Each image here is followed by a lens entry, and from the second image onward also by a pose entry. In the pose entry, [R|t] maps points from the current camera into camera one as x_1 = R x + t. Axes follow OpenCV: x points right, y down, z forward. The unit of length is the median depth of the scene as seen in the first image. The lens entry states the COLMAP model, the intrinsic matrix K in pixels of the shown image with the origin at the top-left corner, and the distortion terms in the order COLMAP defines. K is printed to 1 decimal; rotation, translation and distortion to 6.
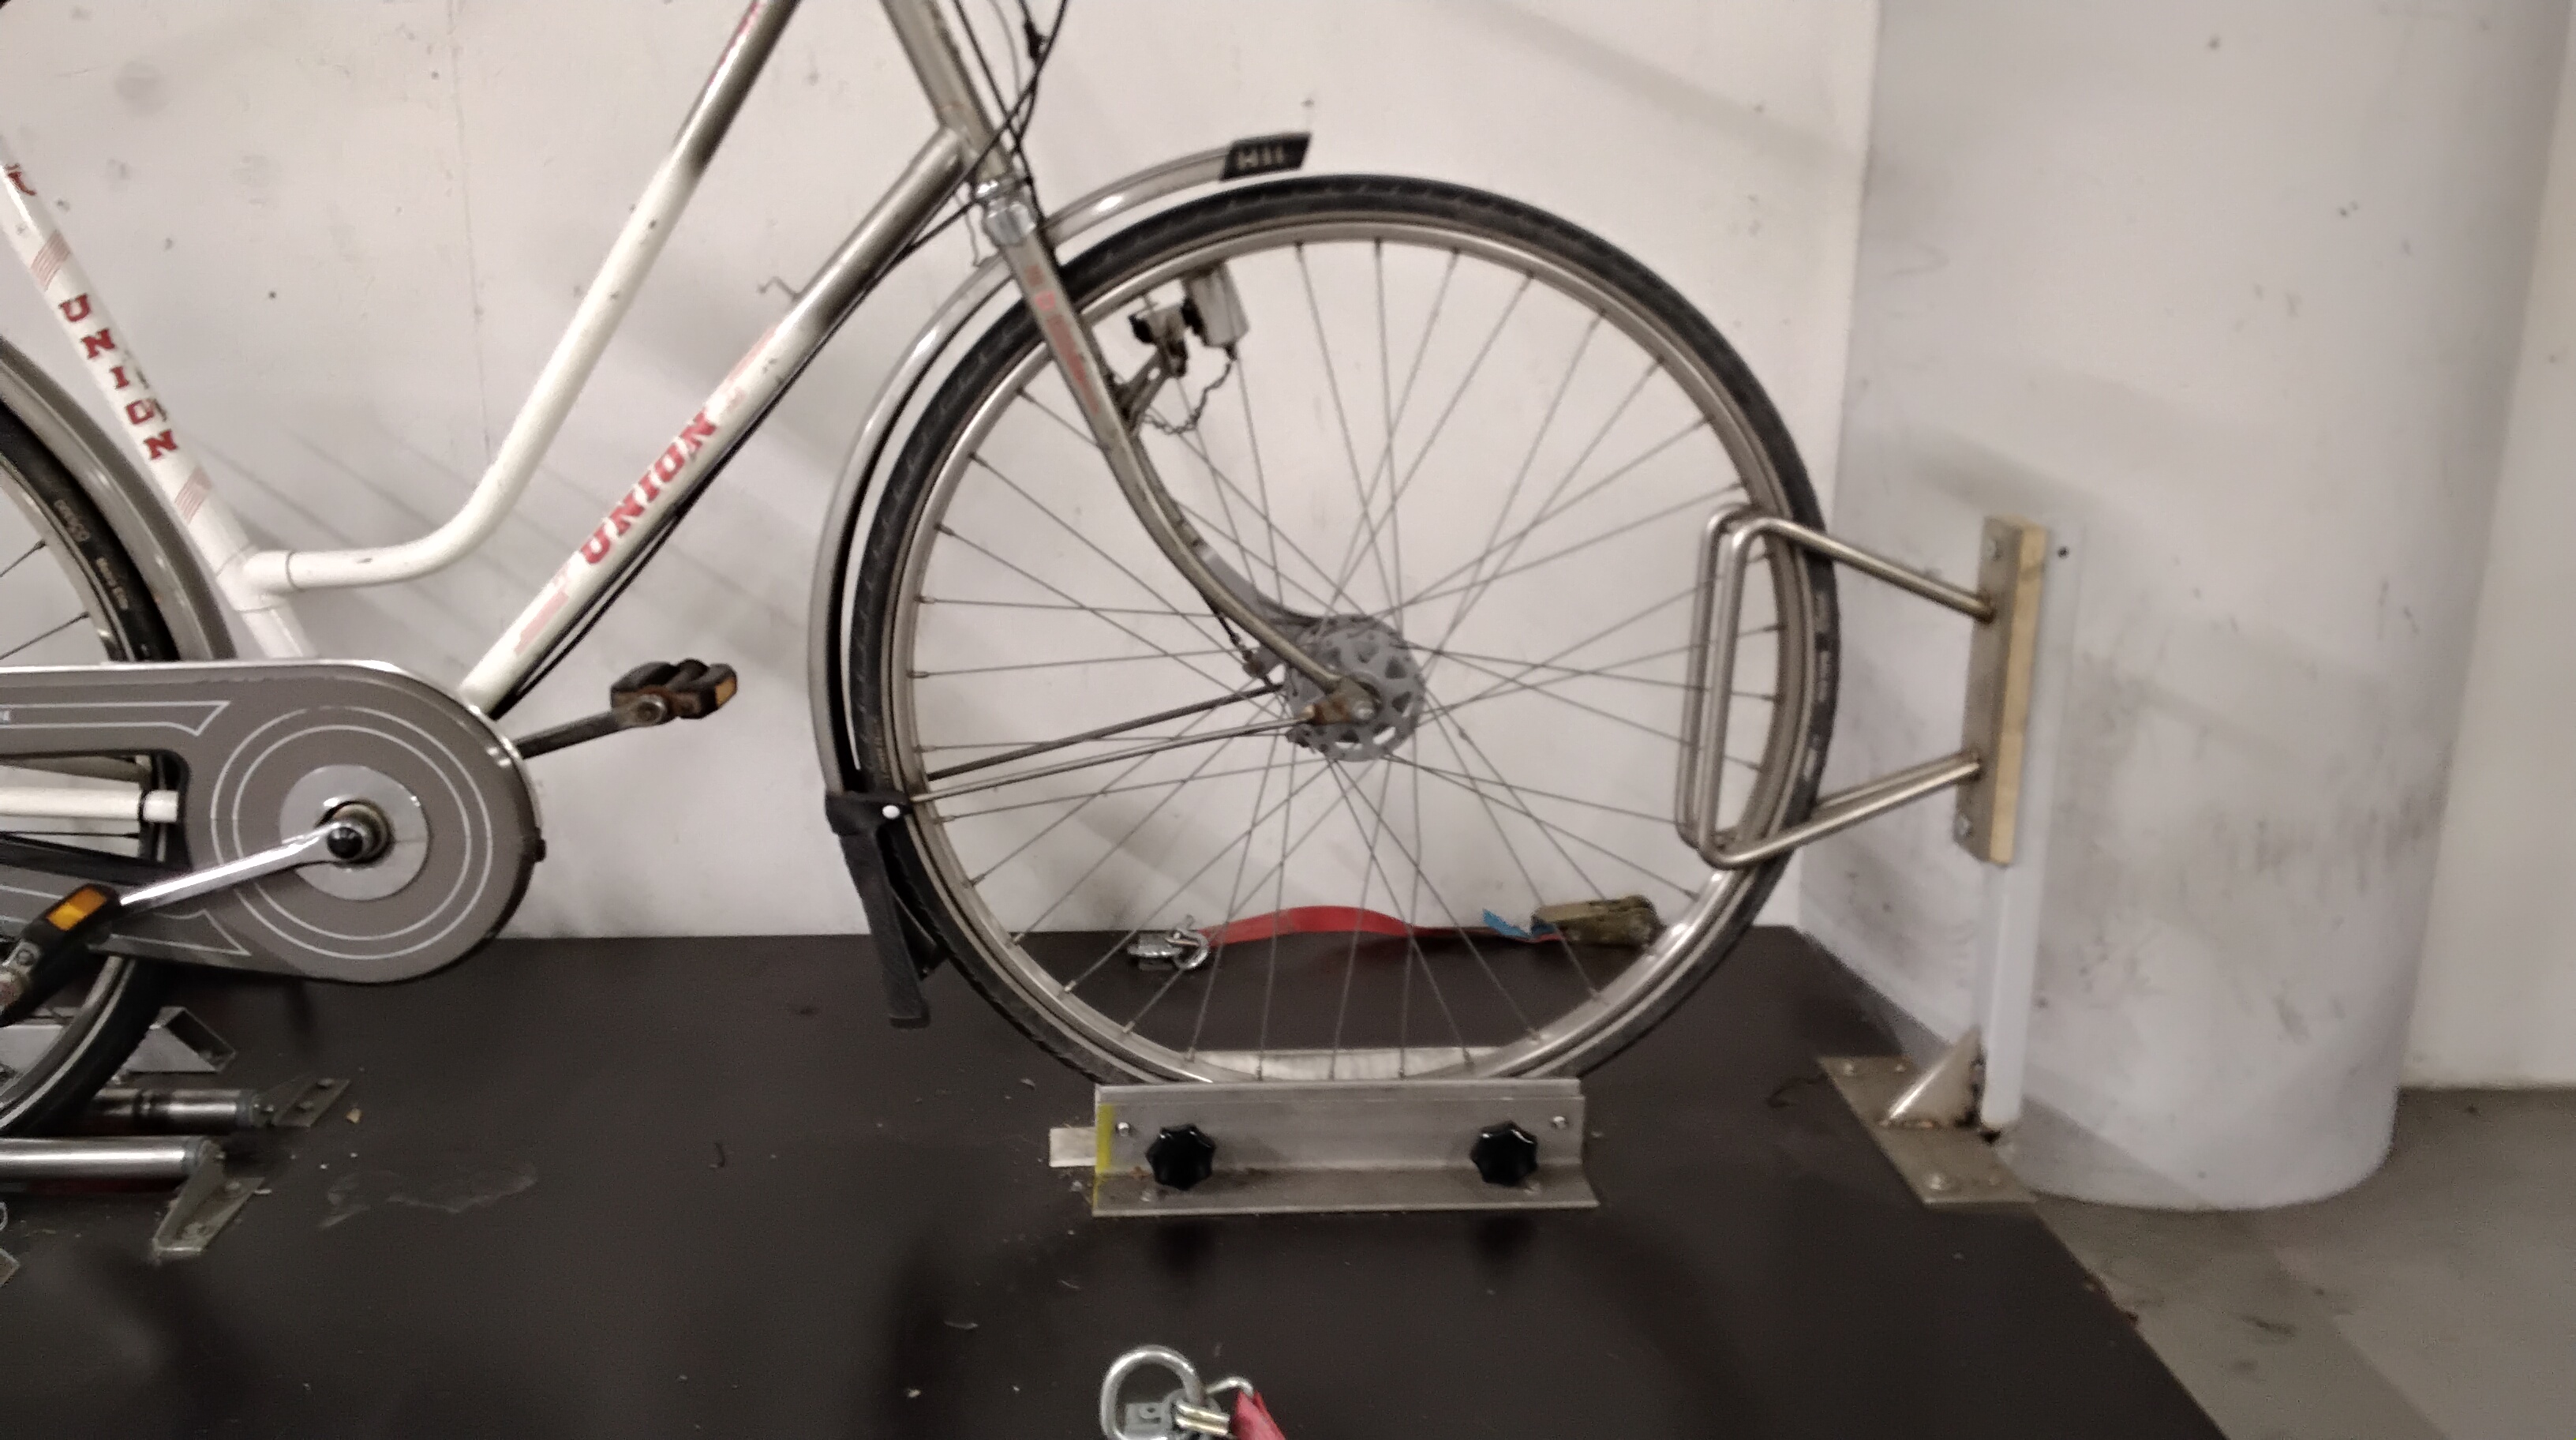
lens RADIAL K [[2043.4, 0, 1288.0], [0, 2043.4, 720.0], [0, 0, 1]] dist [0.124766, -0.211971]
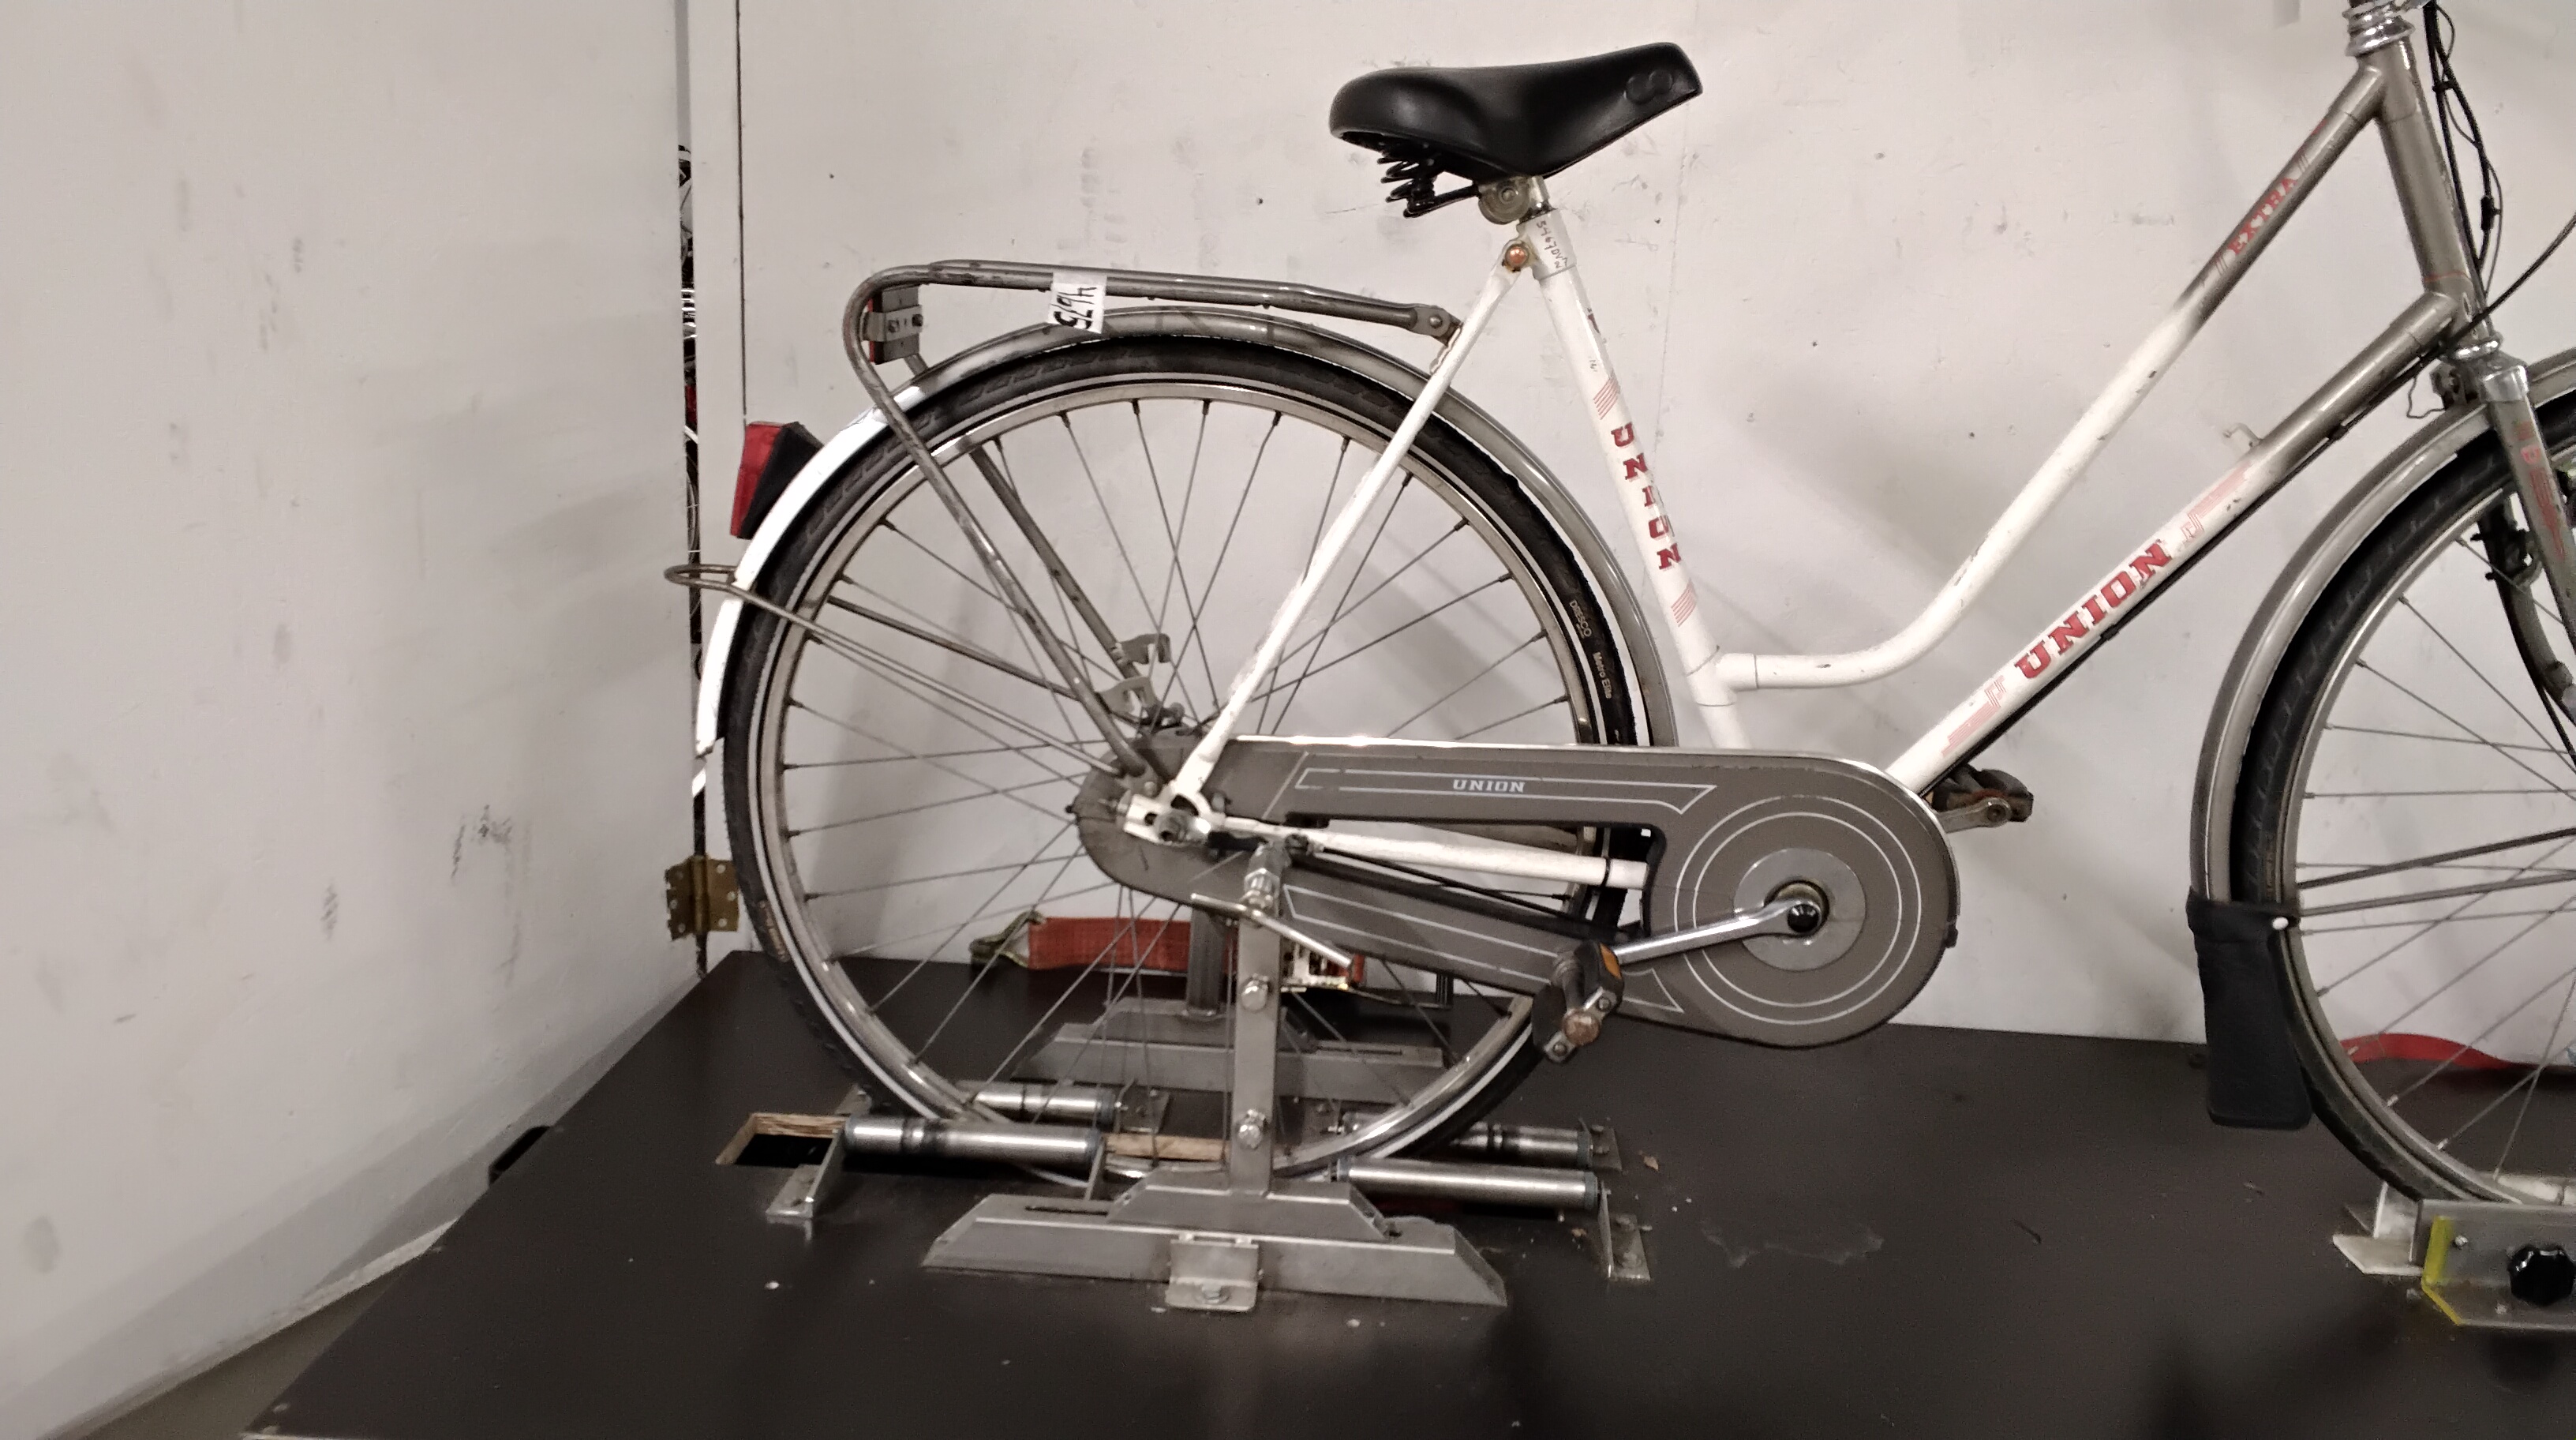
lens RADIAL K [[2043.4, 0, 1288.0], [0, 2043.4, 720.0], [0, 0, 1]] dist [0.124766, -0.211971]
pose [[0.992129, 0.053701, -0.113118, -0.573014], [-0.058533, 0.997490, -0.039832, 0.012525], [0.110695, 0.046140, 0.992783, -0.121433]]
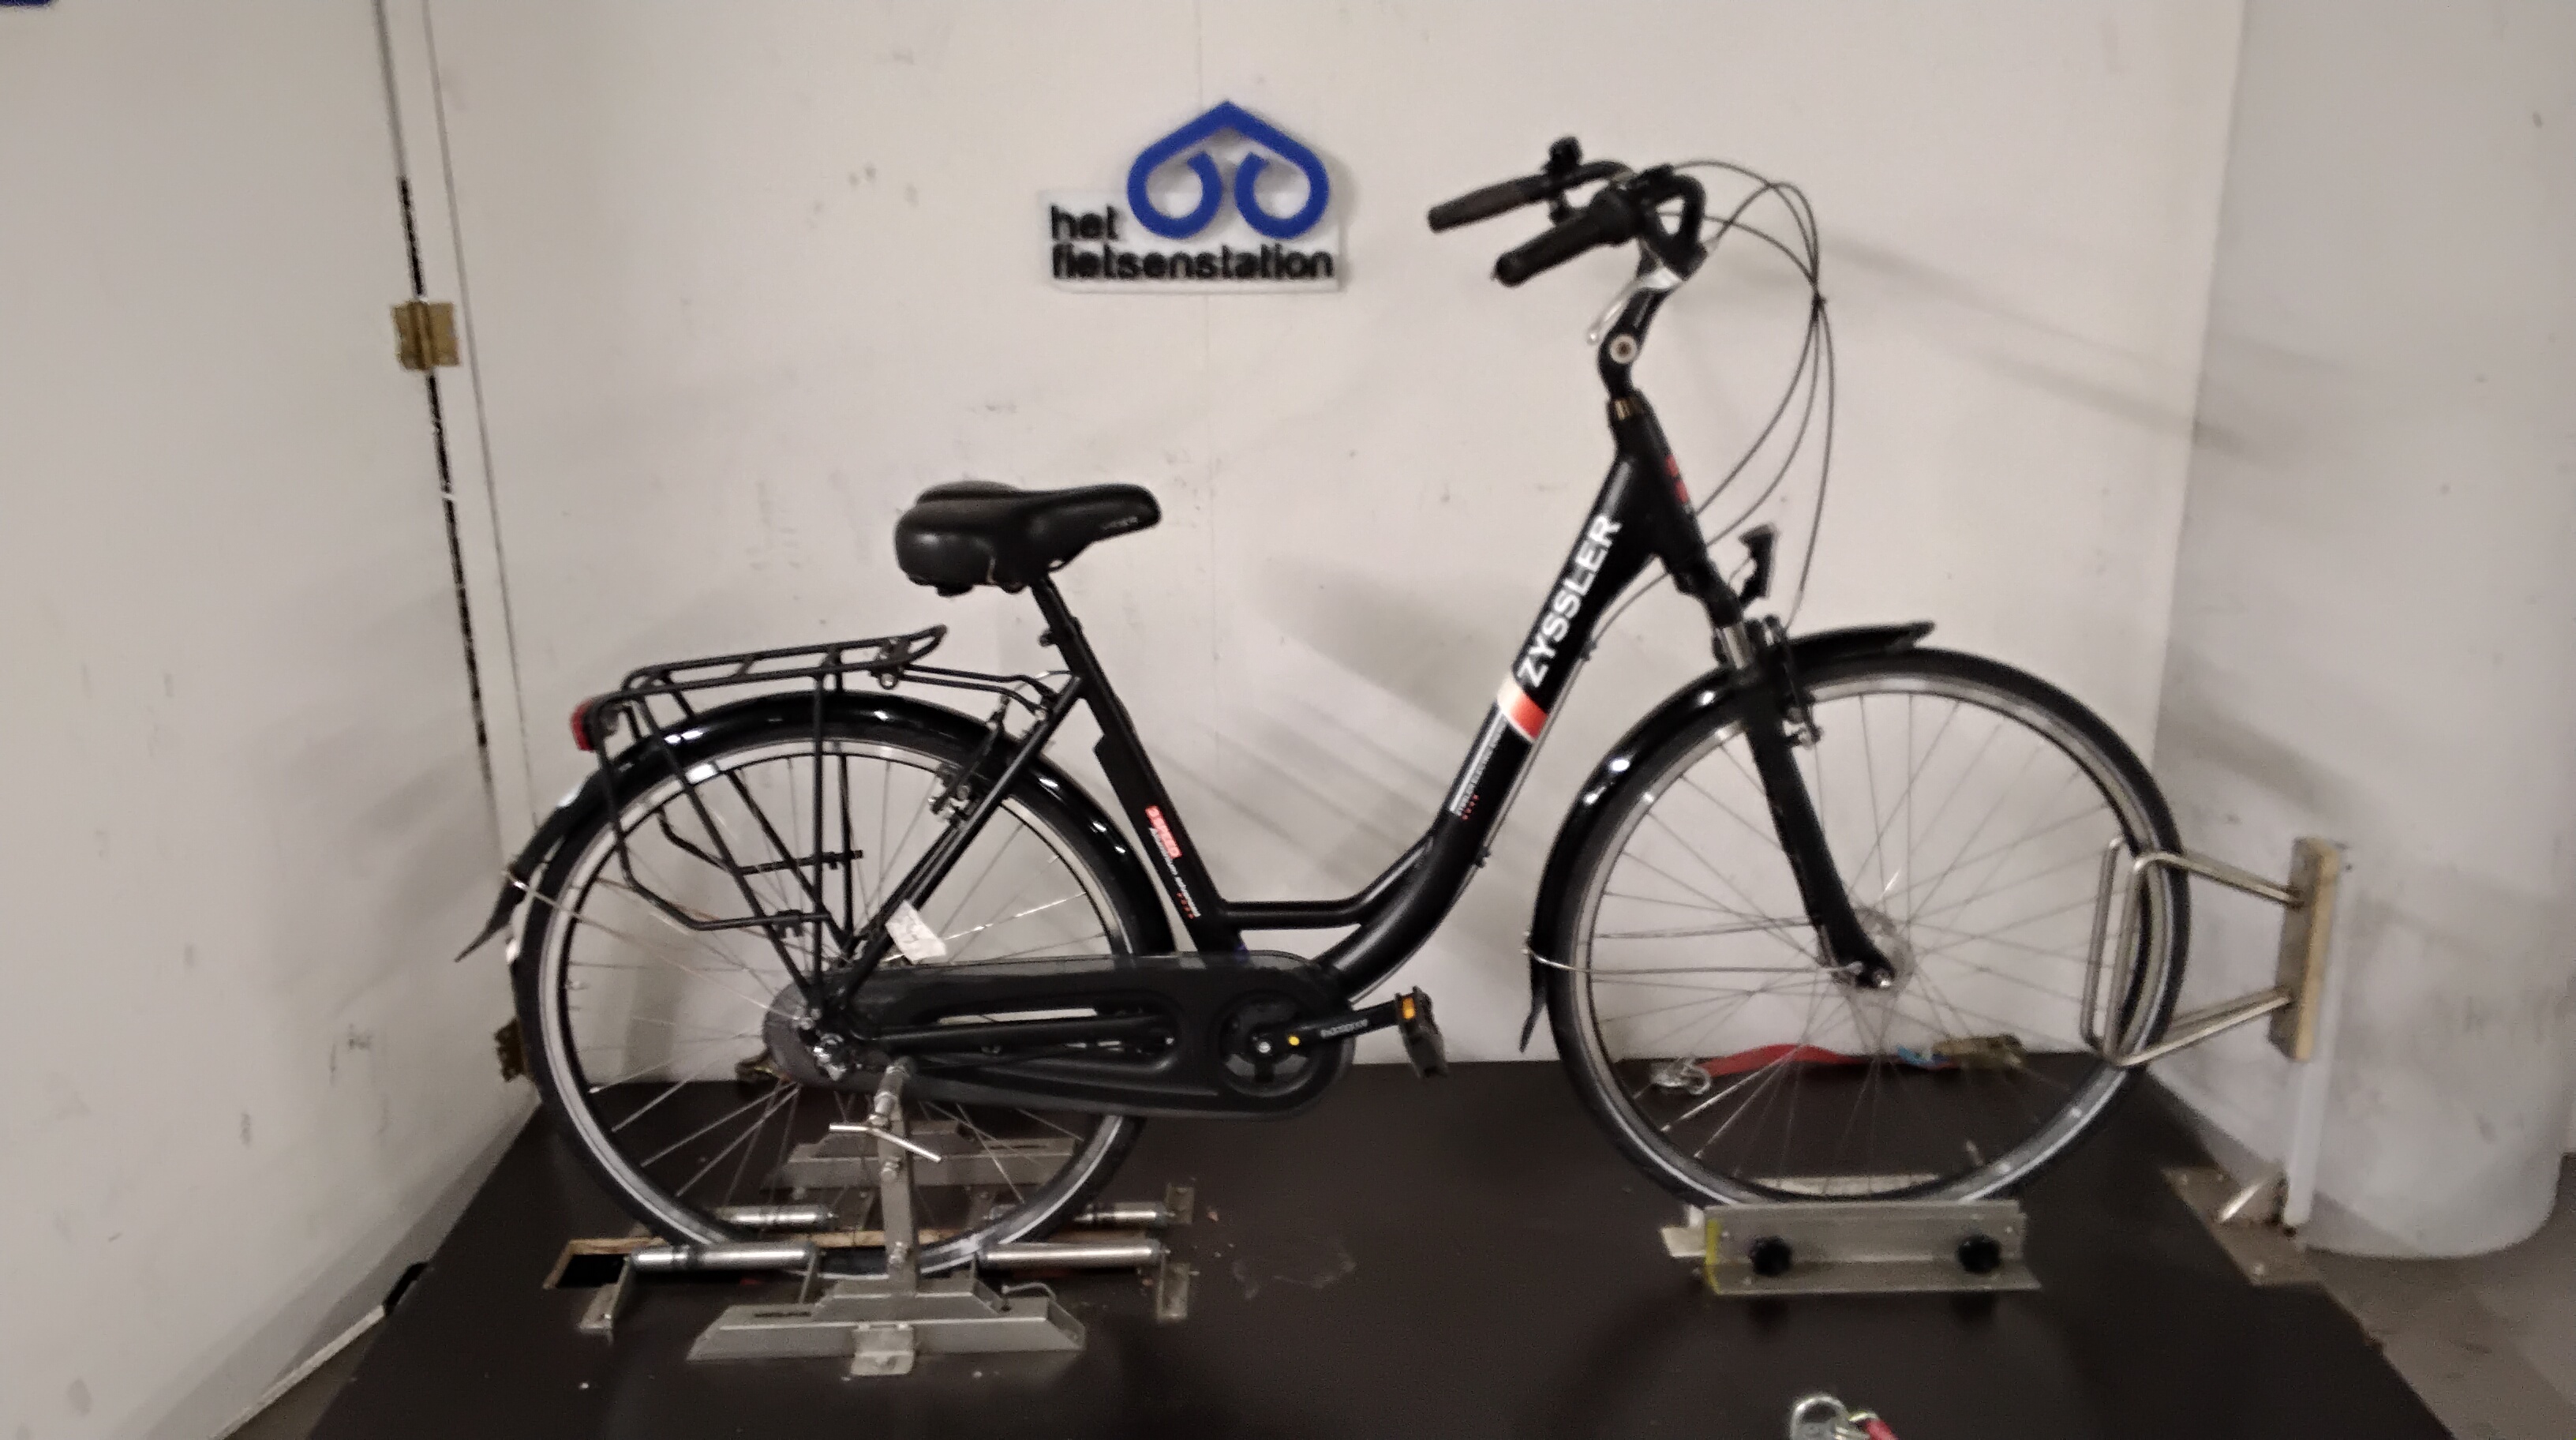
lens RADIAL K [[2043.4, 0, 1288.0], [0, 2043.4, 720.0], [0, 0, 1]] dist [0.124766, -0.211971]
pose [[0.998308, -0.014843, -0.056228, -0.323968], [0.017576, 0.998672, 0.048434, -0.280145], [0.055434, -0.049340, 0.997242, -0.578033]]
